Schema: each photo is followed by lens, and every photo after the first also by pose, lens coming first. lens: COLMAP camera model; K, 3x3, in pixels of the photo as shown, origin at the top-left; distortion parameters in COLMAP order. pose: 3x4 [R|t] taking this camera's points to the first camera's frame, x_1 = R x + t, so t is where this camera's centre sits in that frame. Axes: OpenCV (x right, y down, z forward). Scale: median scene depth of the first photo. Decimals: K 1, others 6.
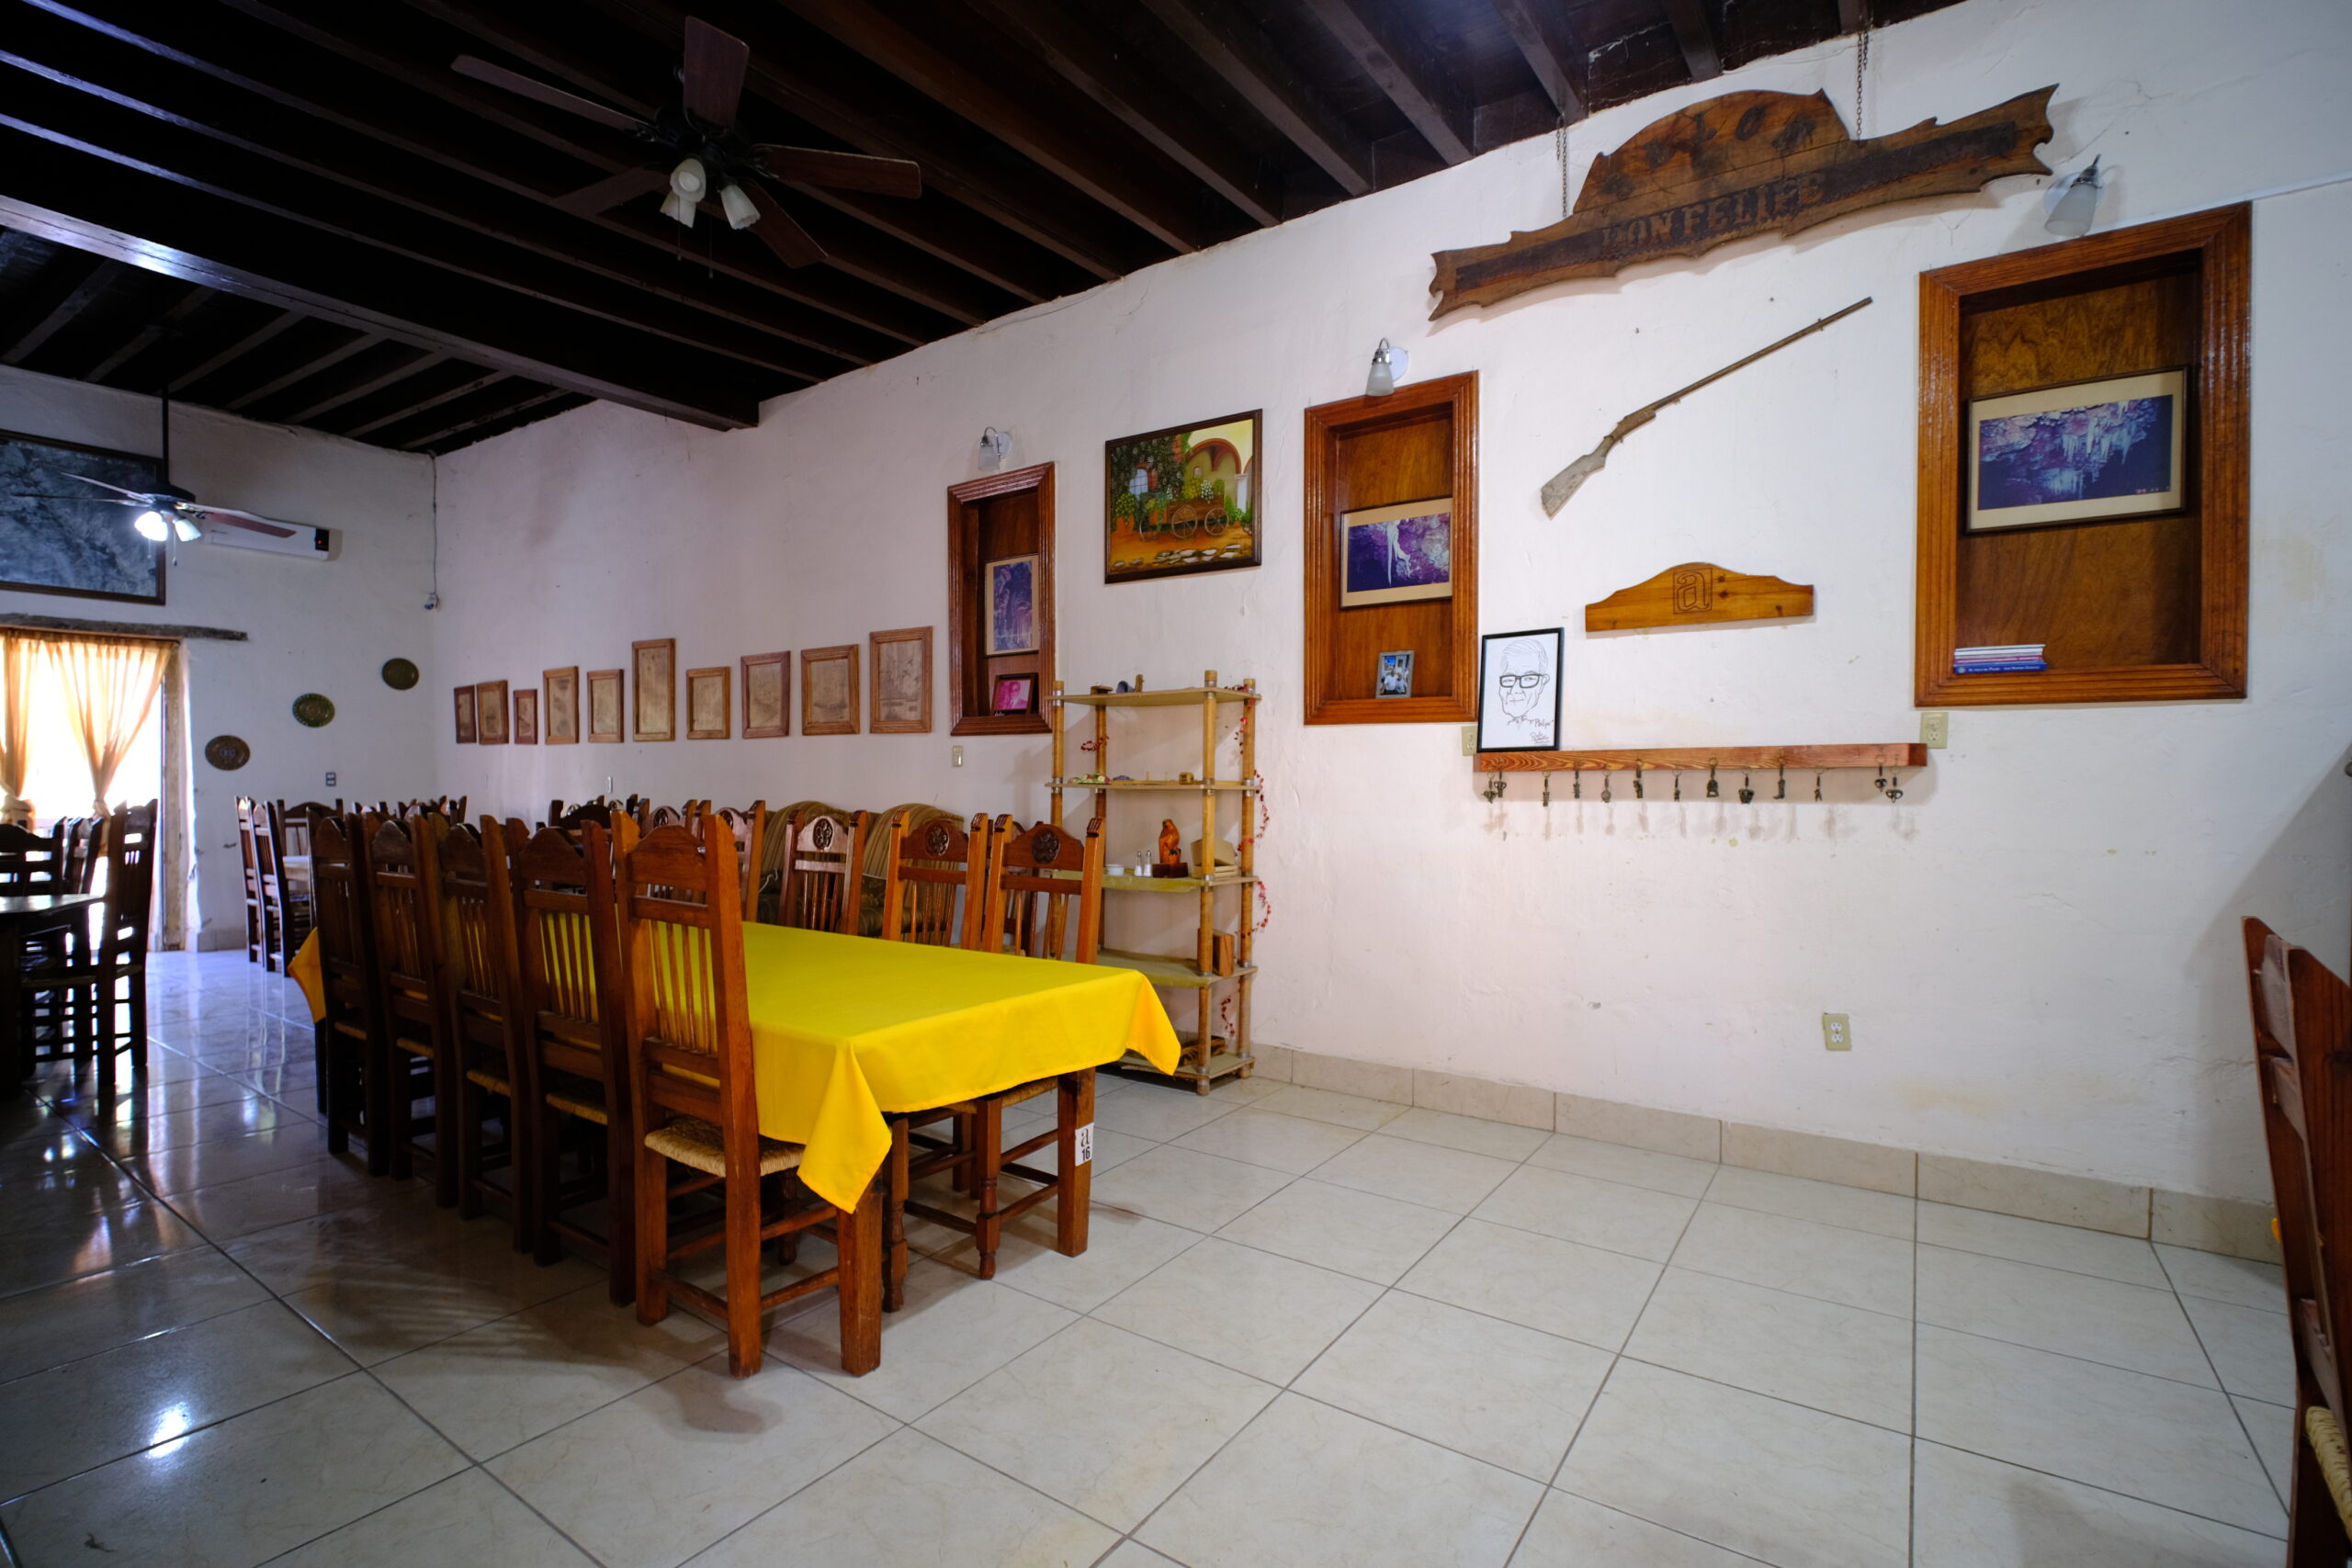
lens RADIAL K [[1059.9, 0, 1176.0], [0, 1059.9, 784.0], [0, 0, 1]] dist [0.011206, -0.014205]
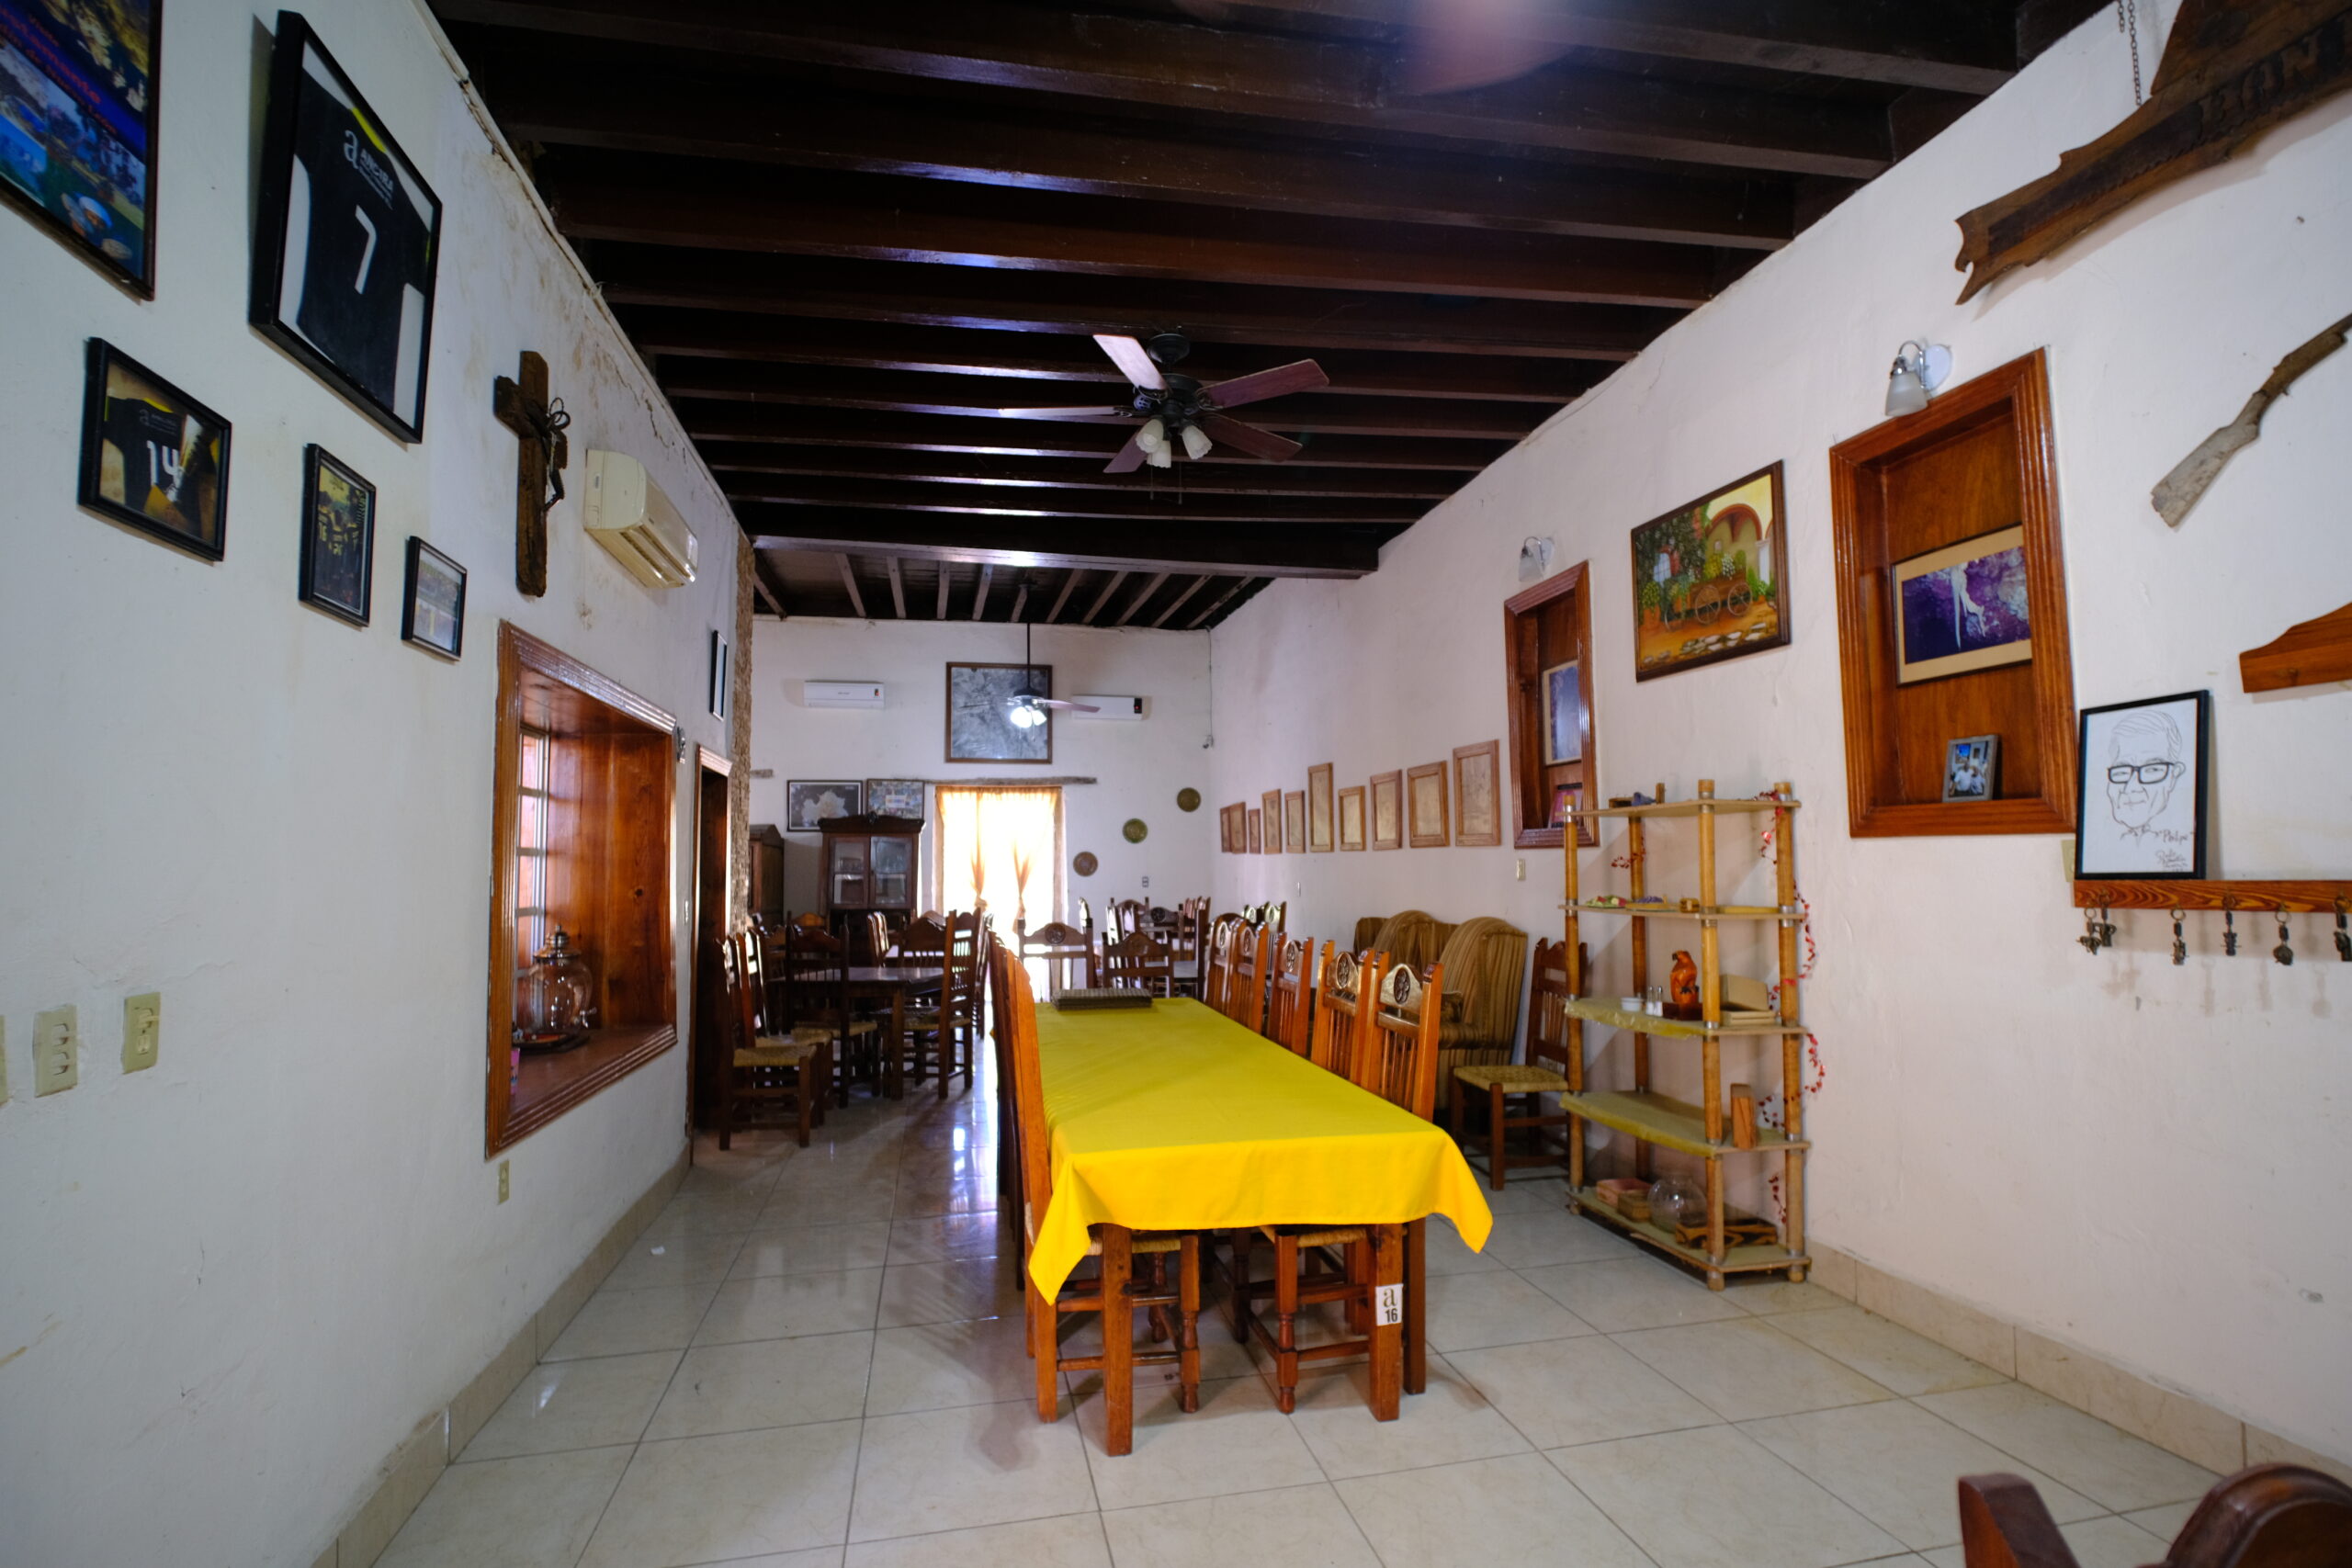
lens RADIAL K [[1055.5, 0, 1176.0], [0, 1055.5, 784.0], [0, 0, 1]] dist [-0.008076, -0.000246]
pose [[0.737707, -0.063145, -0.672161, 0.277199], [0.010039, 0.996532, -0.082599, -0.035863], [0.675046, 0.054186, 0.735783, 0.083067]]
